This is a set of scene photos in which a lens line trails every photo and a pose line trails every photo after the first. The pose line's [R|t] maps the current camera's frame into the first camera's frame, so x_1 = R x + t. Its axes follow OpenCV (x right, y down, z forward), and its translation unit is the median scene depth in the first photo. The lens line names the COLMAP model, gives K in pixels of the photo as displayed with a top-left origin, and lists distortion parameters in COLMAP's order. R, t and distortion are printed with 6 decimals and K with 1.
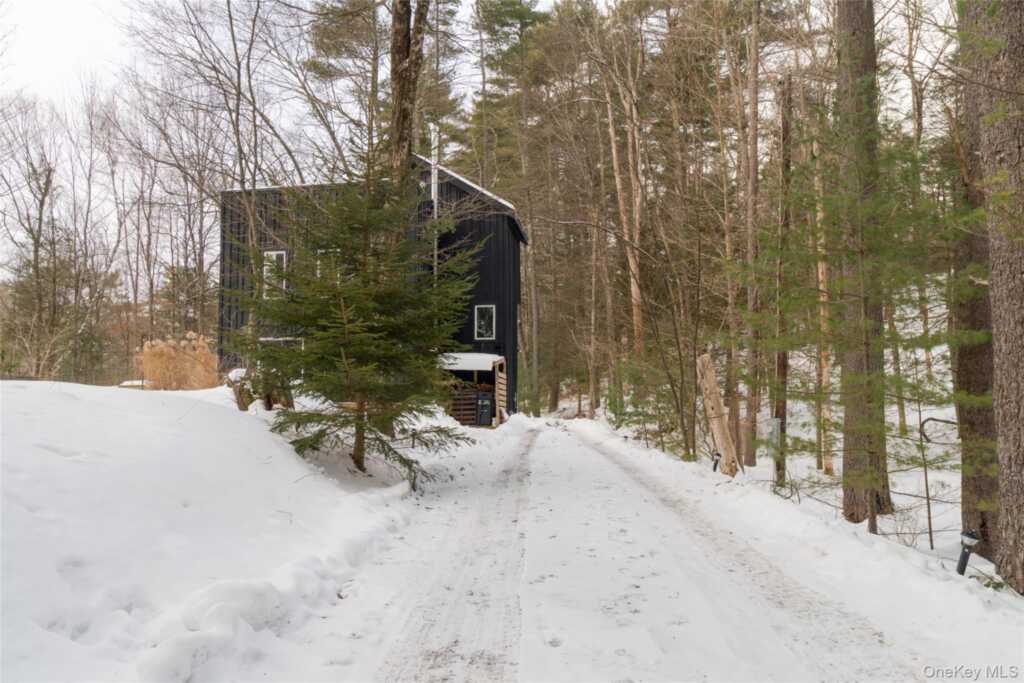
lens RADIAL K [[724.9, 0, 492.6], [0, 724.9, 321.0], [0, 0, 1]] dist [0.002204, 0.003920]
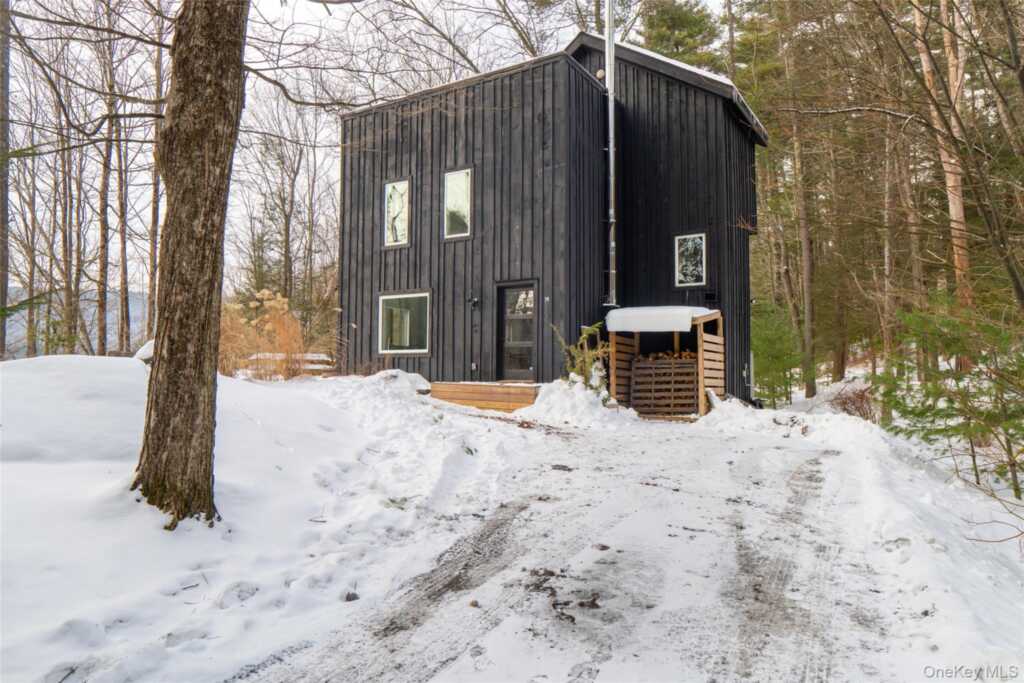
lens RADIAL K [[724.9, 0, 492.6], [0, 724.9, 321.0], [0, 0, 1]] dist [0.002204, 0.003920]
pose [[0.927527, -0.030242, -0.372530, 0.068646], [0.048712, 0.998001, 0.040268, 0.022186], [0.370568, -0.055496, 0.927146, 0.308350]]
